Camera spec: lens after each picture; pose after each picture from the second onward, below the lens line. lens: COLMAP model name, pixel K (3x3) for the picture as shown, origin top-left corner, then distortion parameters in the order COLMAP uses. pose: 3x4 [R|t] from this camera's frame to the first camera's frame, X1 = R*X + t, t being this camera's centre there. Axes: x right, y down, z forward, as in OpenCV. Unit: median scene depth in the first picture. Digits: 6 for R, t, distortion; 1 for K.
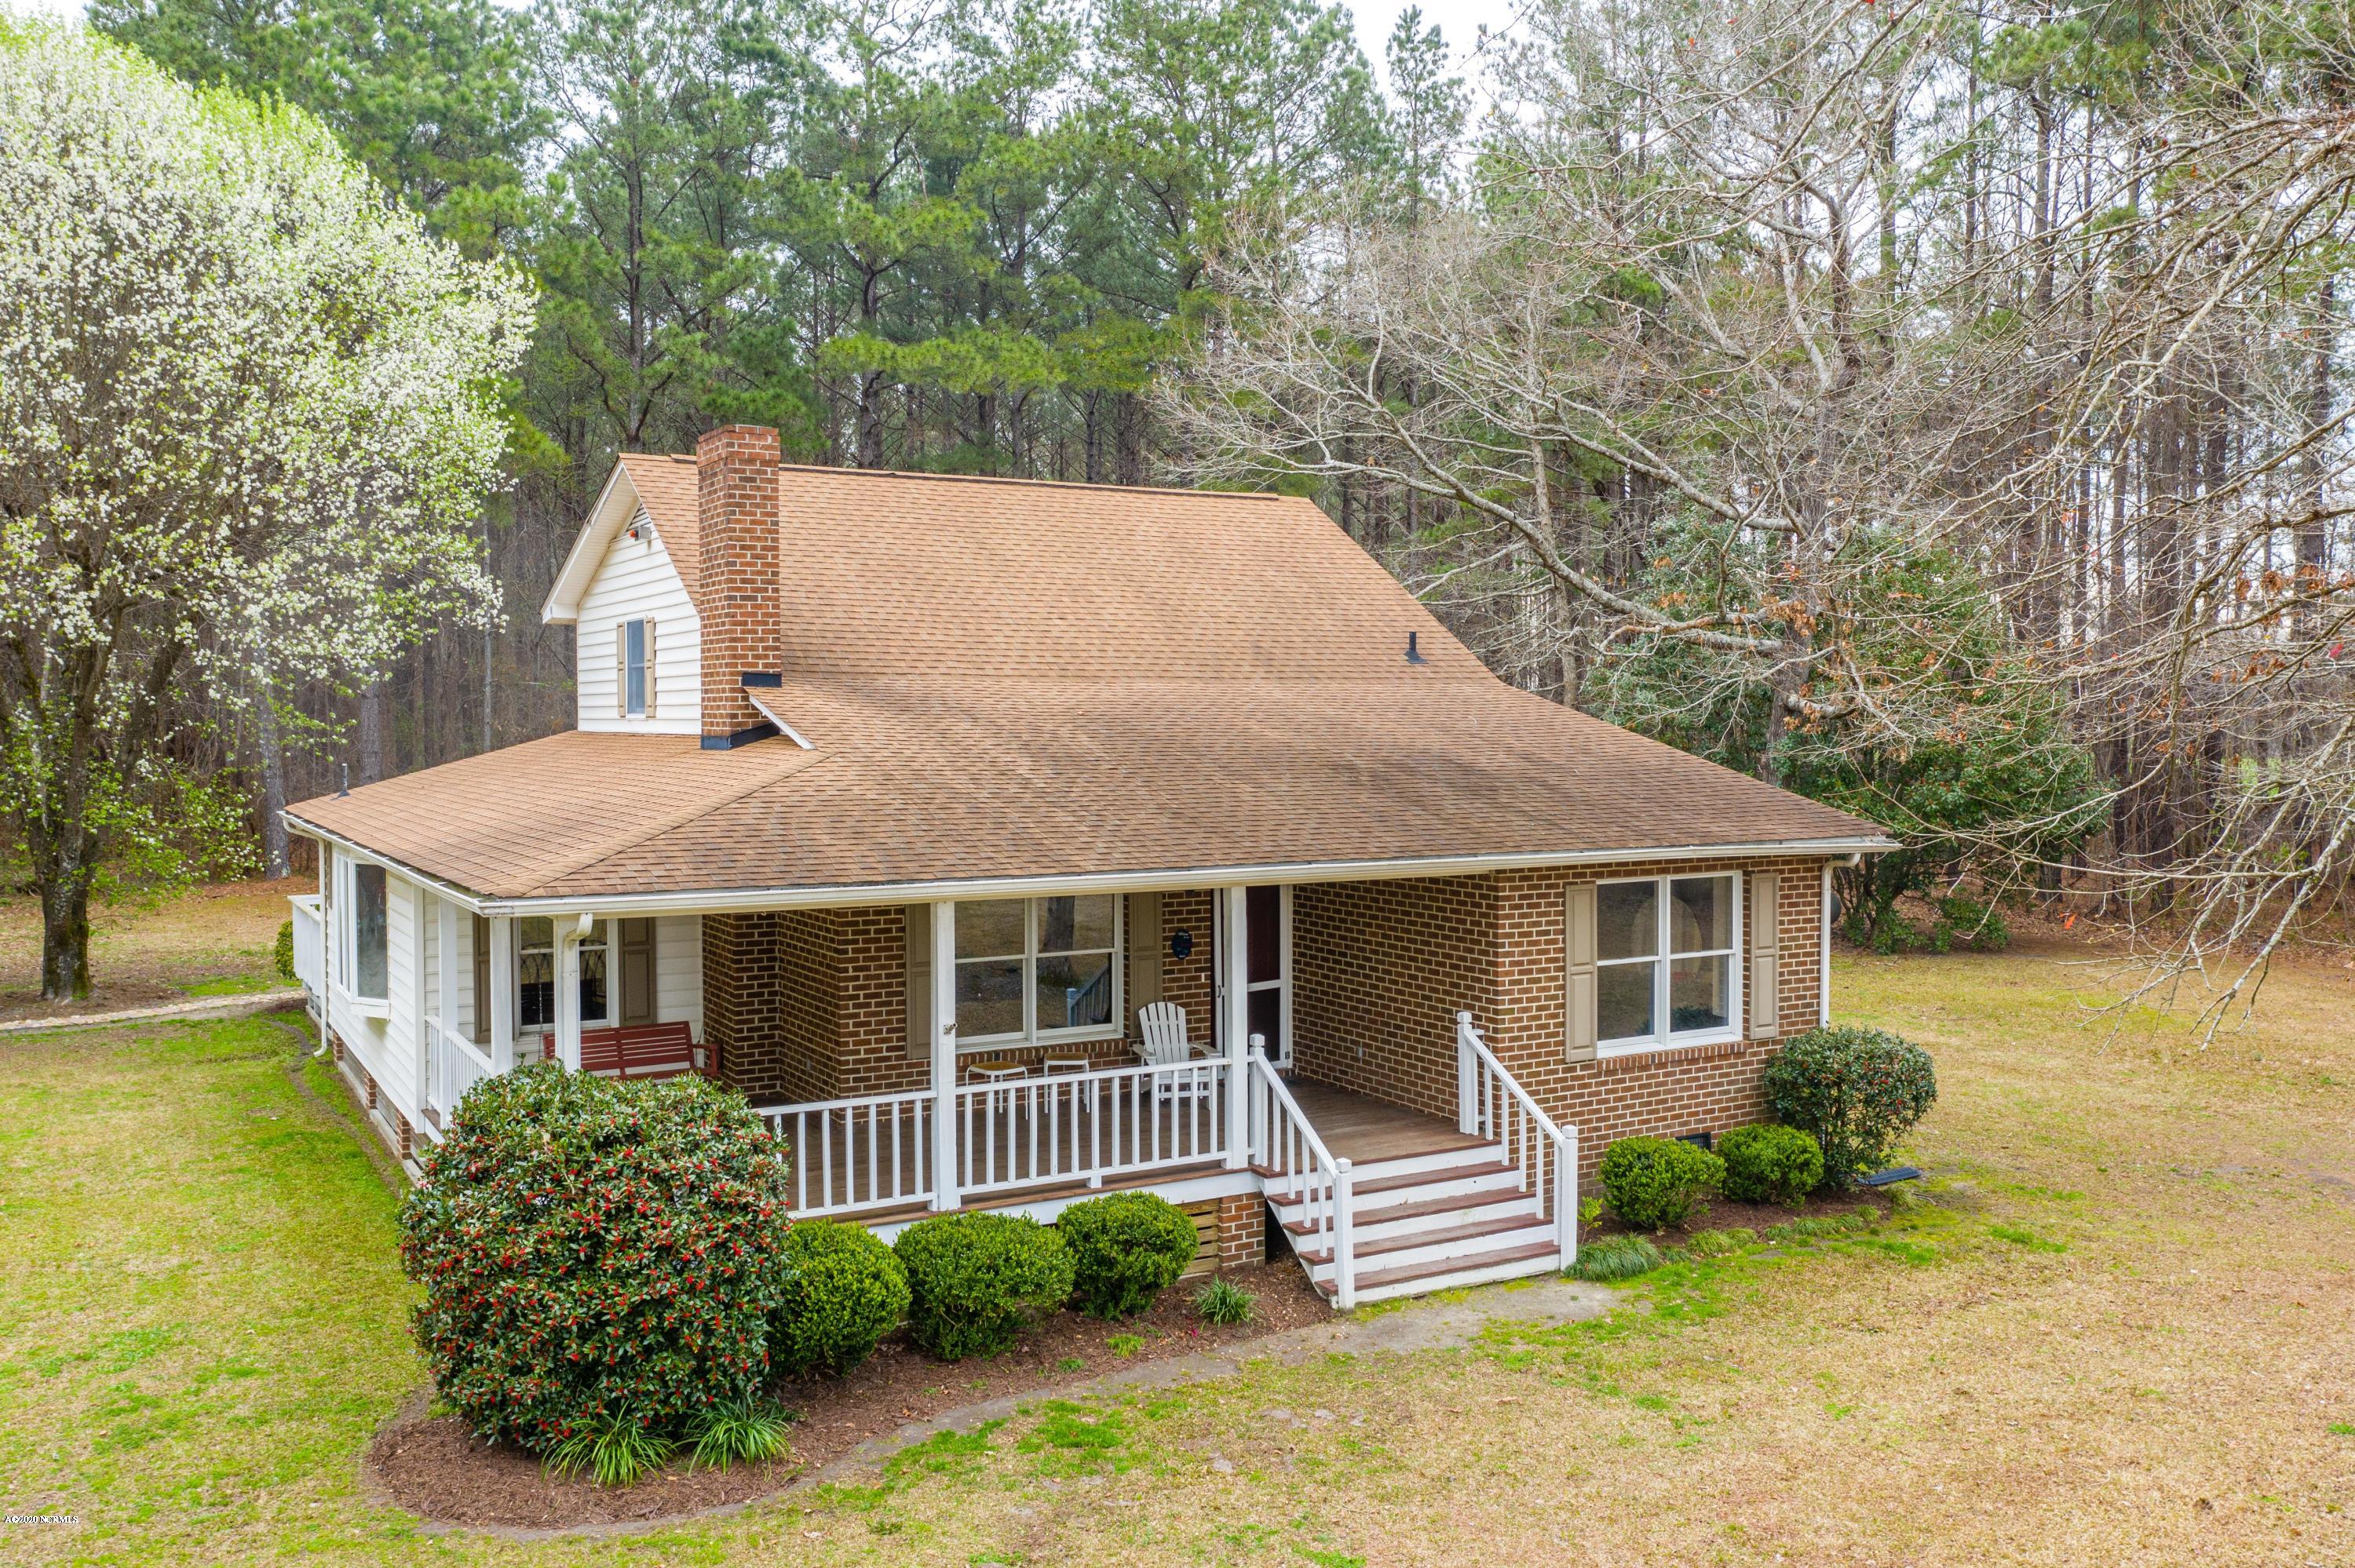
lens RADIAL K [[1896.1, 0, 1177.0], [0, 1896.1, 785.3], [0, 0, 1]] dist [-0.018747, 0.006175]
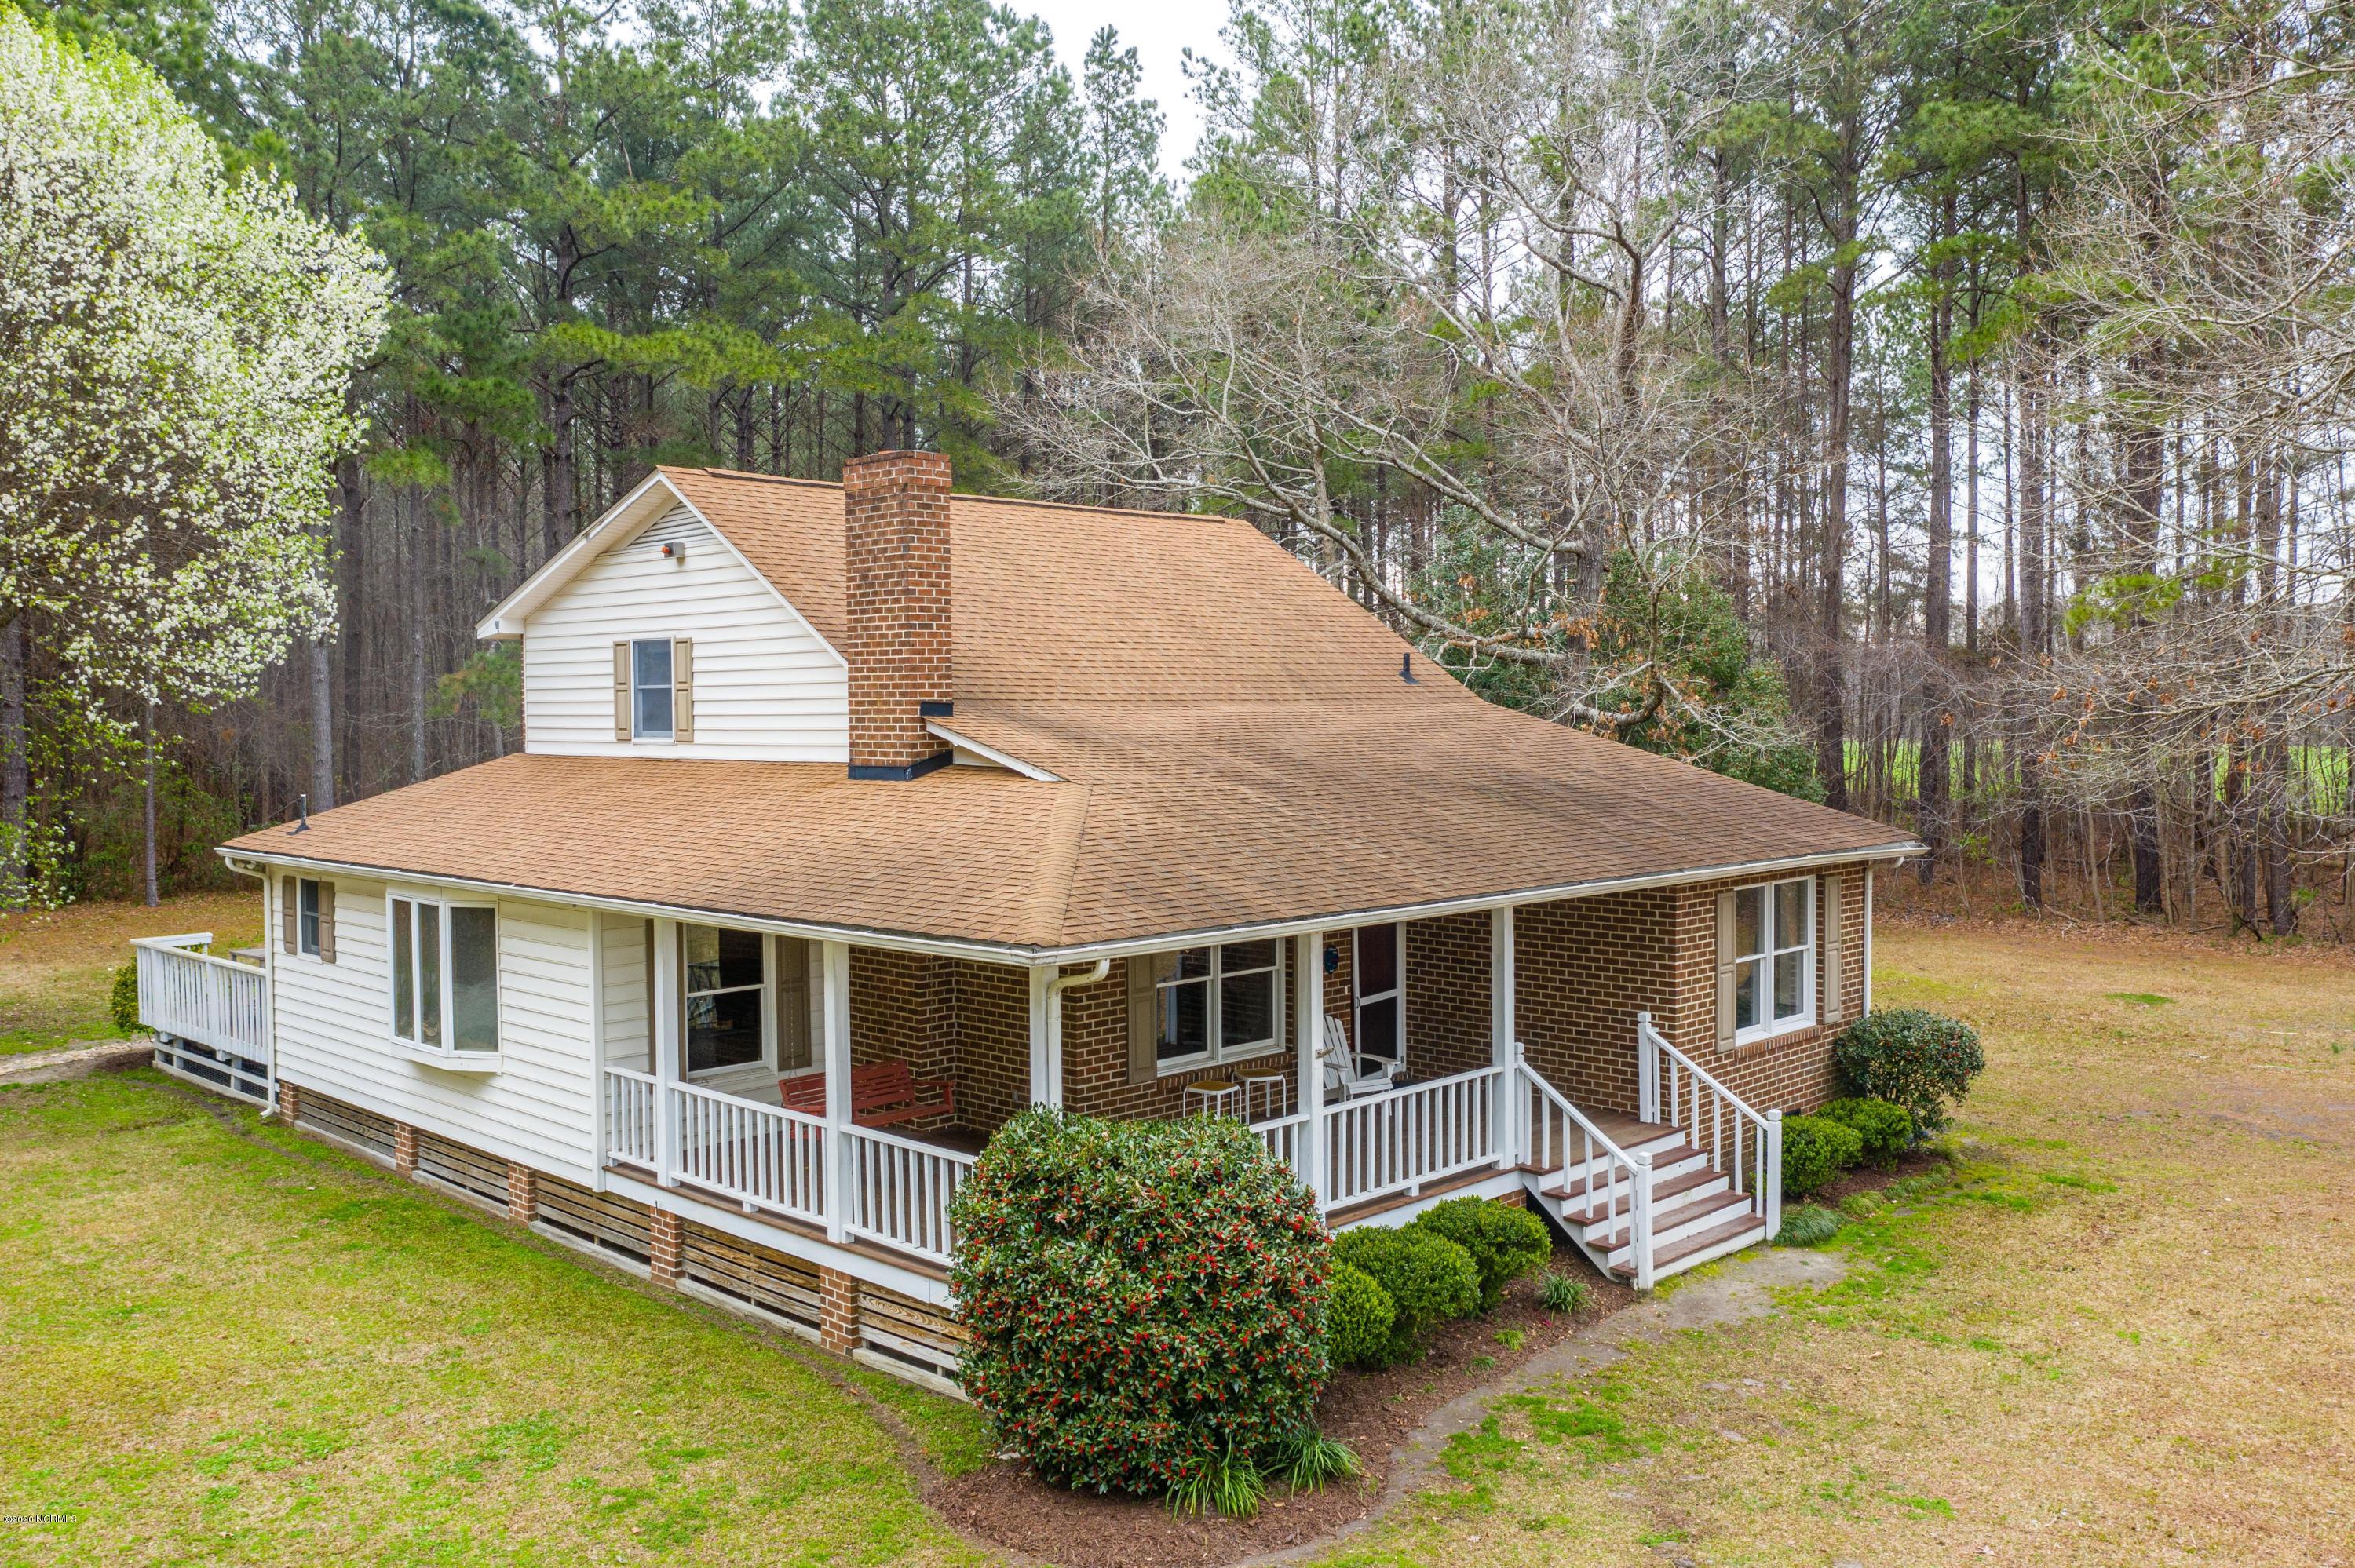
lens RADIAL K [[1896.1, 0, 1172.7], [0, 1896.1, 781.1], [0, 0, 1]] dist [-0.018747, 0.006175]
pose [[0.964896, -0.014307, 0.262243, -0.364253], [0.013851, 0.999898, 0.003589, -0.020000], [-0.262267, 0.000169, 0.964995, 0.012542]]
